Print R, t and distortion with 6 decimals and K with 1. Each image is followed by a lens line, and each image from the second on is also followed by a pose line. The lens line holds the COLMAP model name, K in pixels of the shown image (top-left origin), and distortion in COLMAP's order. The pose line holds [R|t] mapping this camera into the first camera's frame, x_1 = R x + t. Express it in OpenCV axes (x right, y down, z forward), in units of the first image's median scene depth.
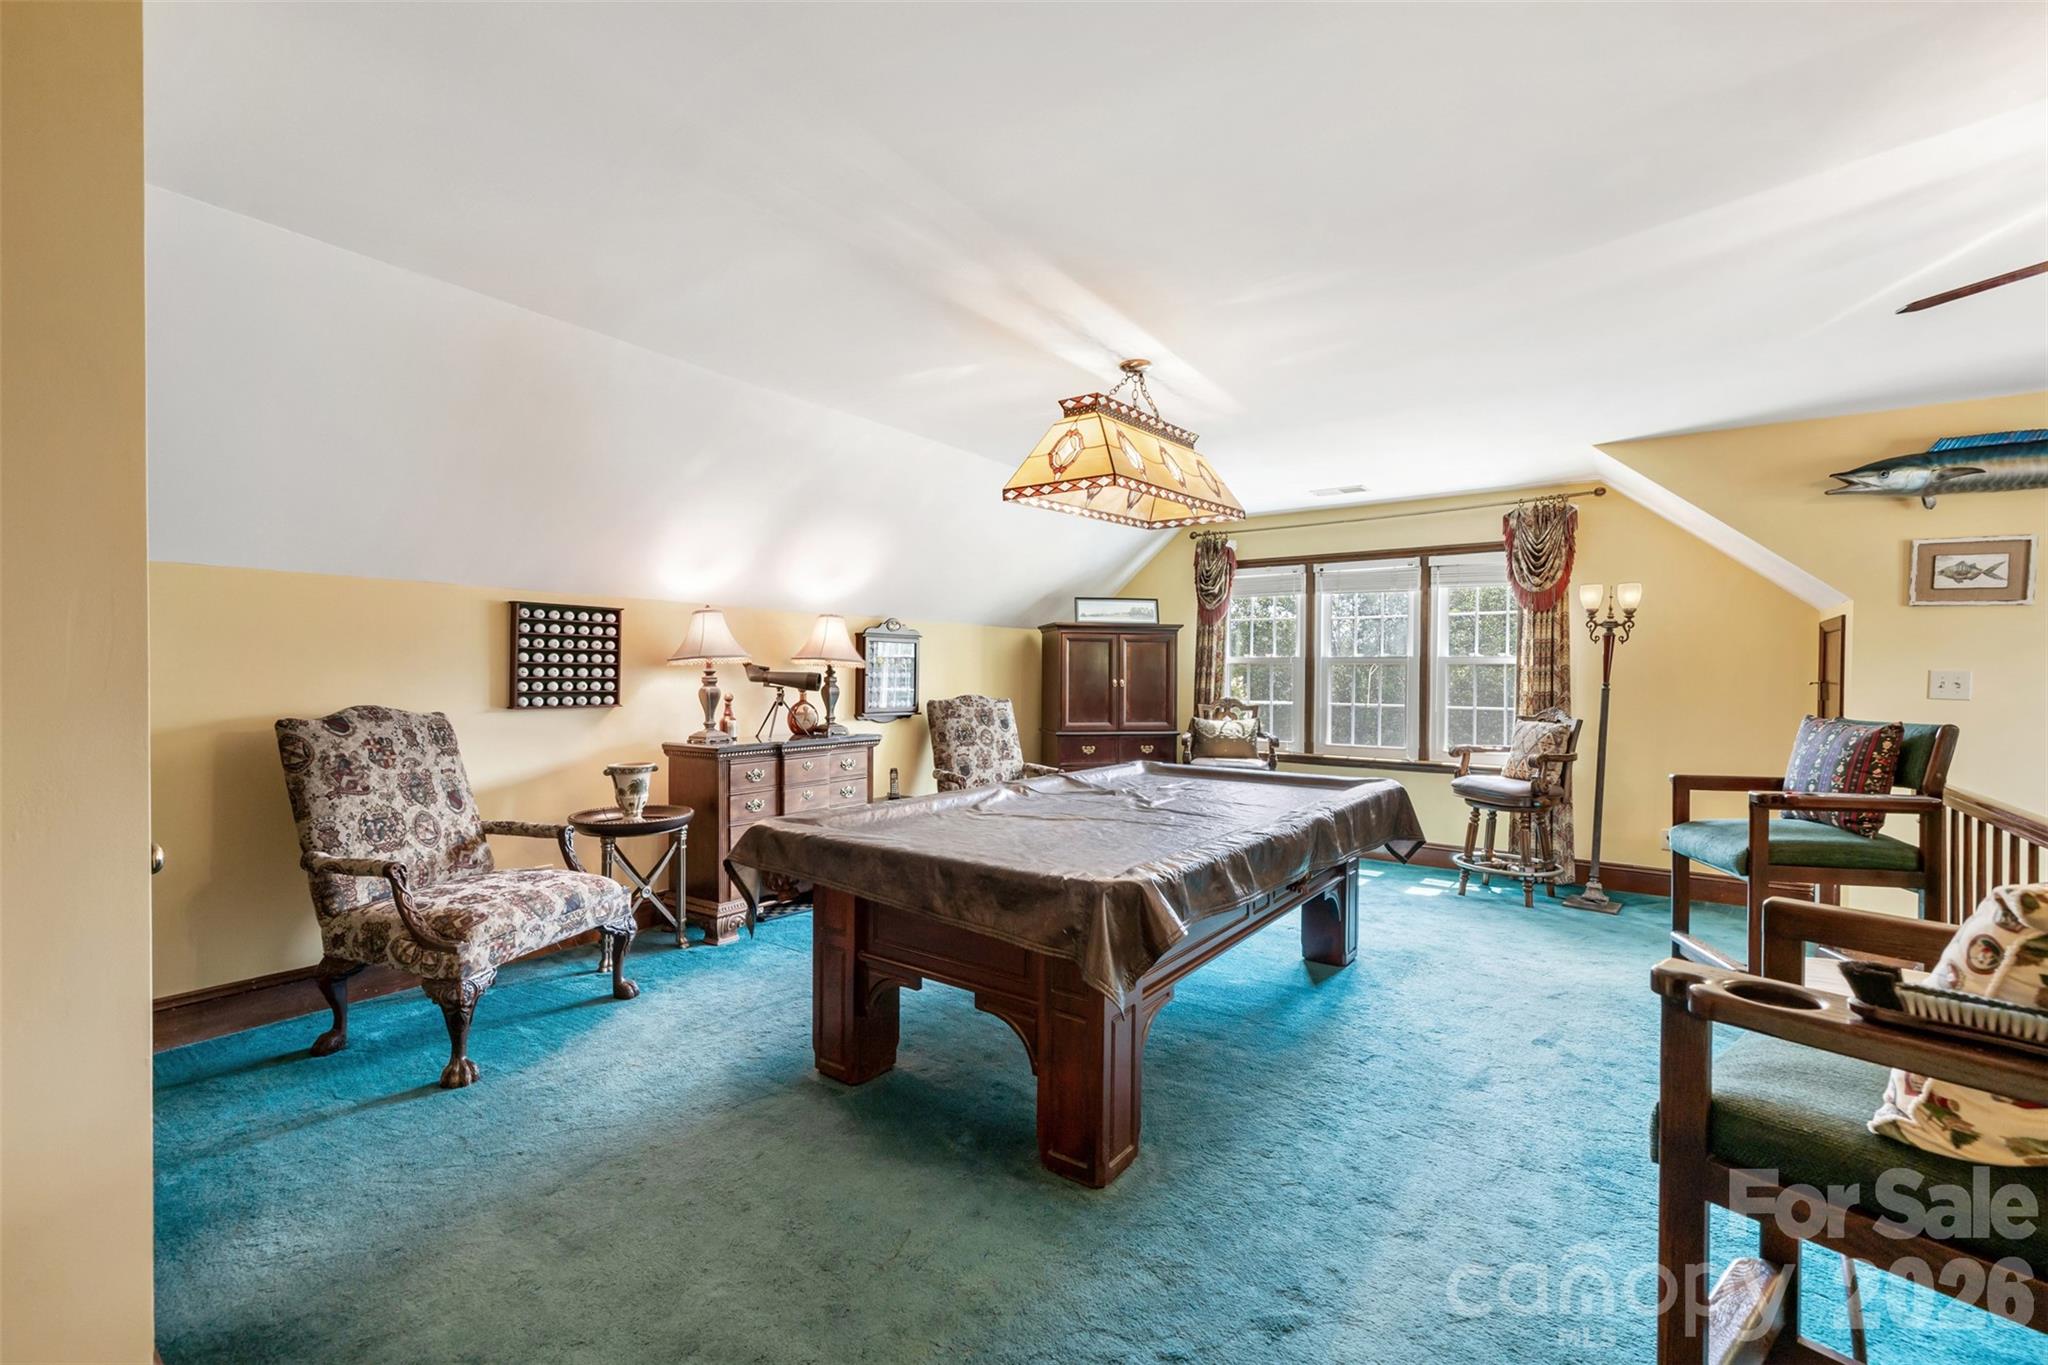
lens RADIAL K [[848.3, 0, 1024.0], [0, 848.3, 682.5], [0, 0, 1]] dist [0.000965, 0.000139]
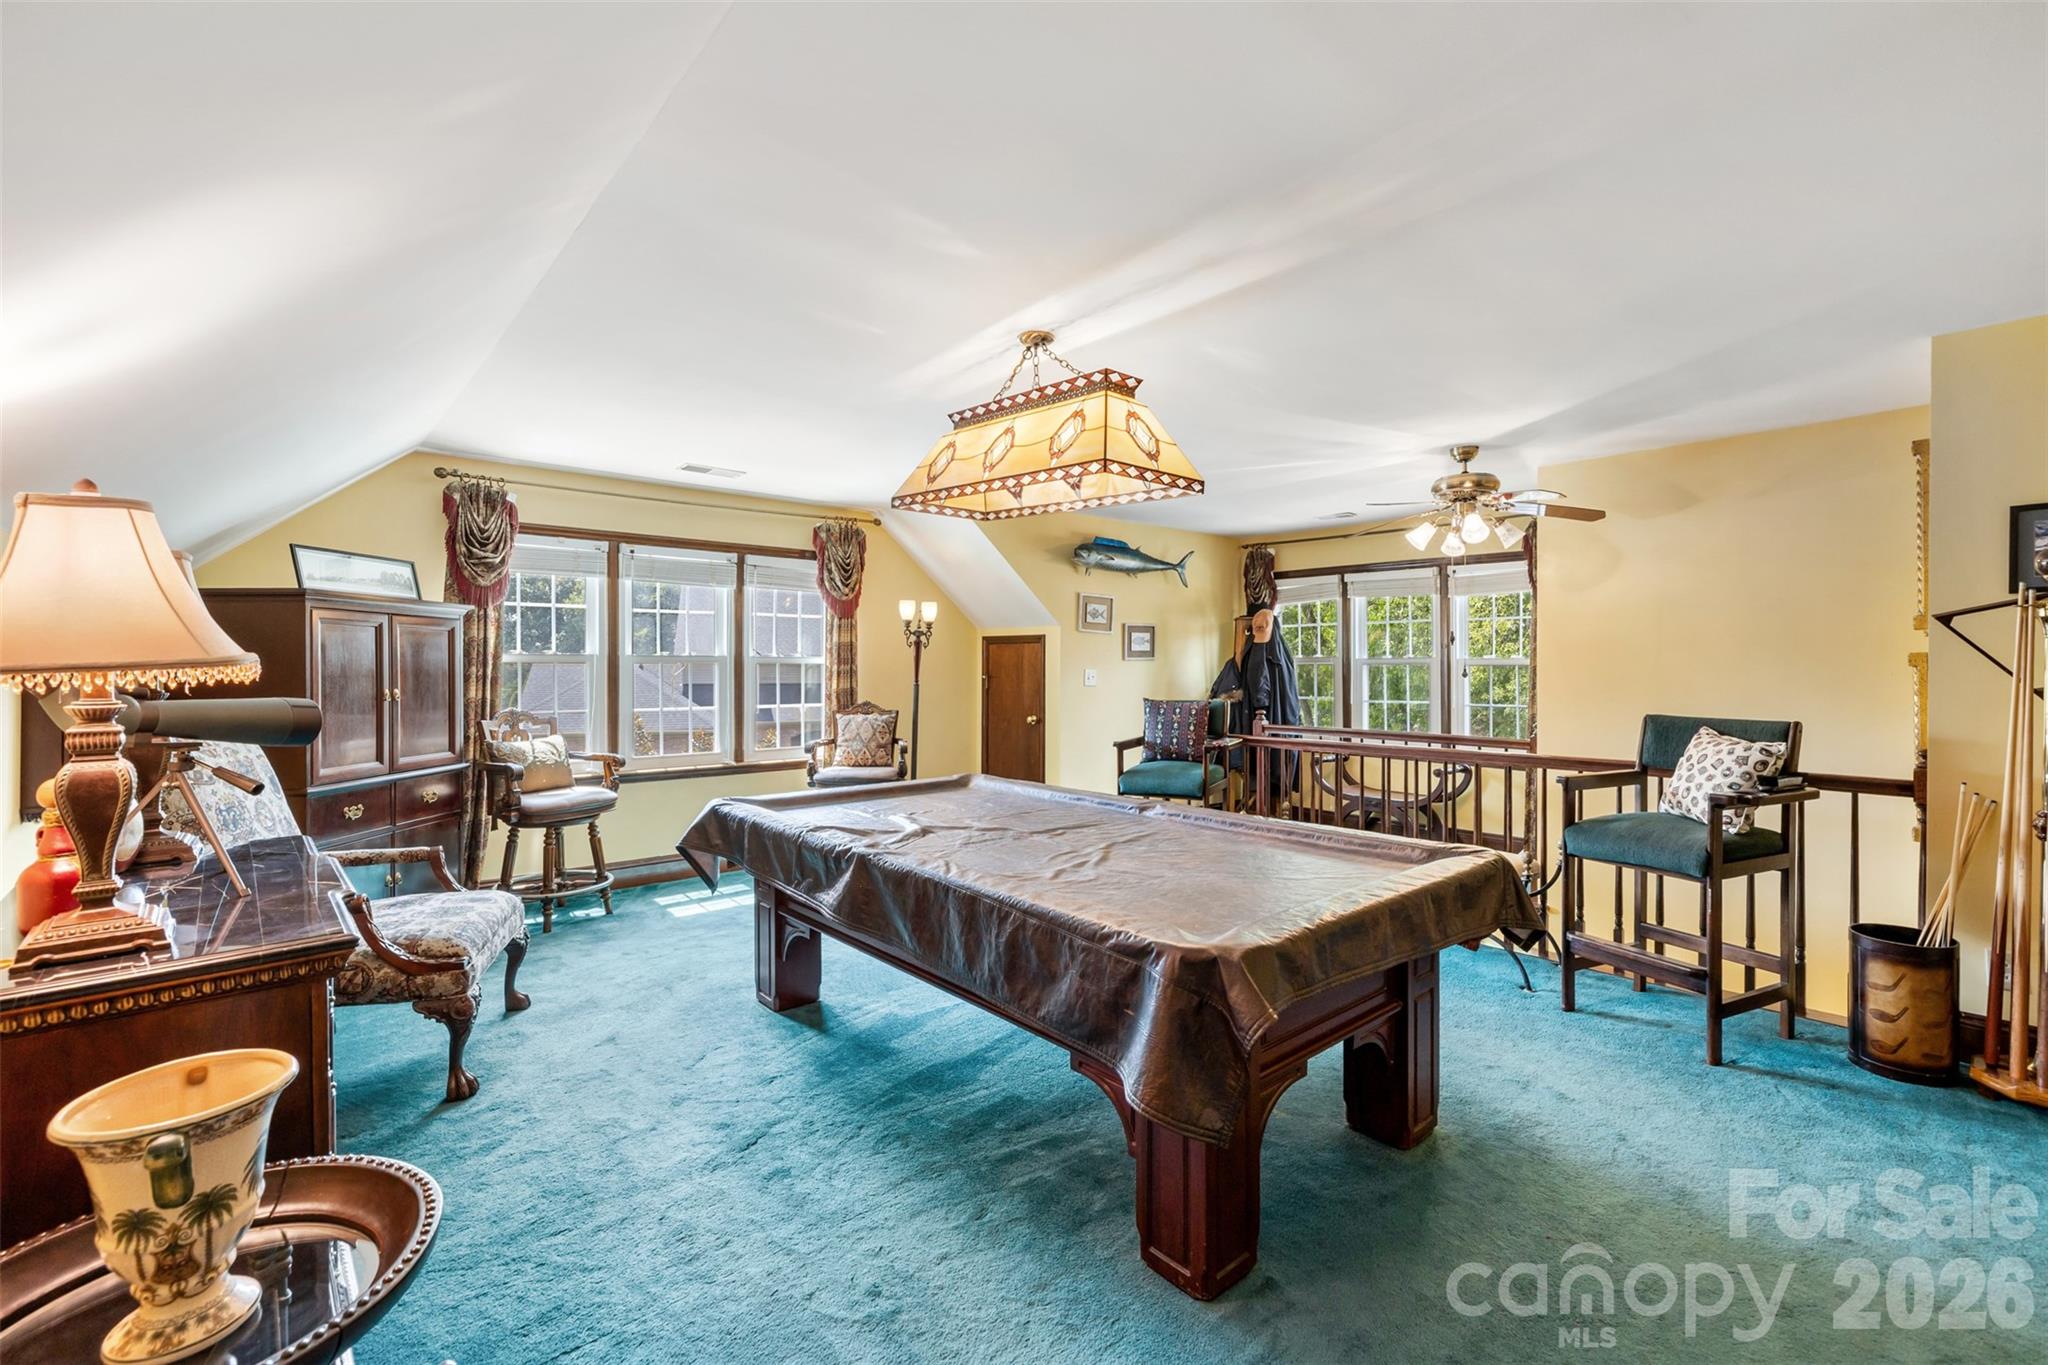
lens RADIAL K [[907.5, 0, 1024.0], [0, 907.5, 682.5], [0, 0, 1]] dist [-0.001121, -0.000074]
pose [[0.198642, -0.015684, 0.979947, -0.525873], [0.020419, 0.999721, 0.011861, -0.007909], [-0.979859, 0.017654, 0.198907, 0.521182]]
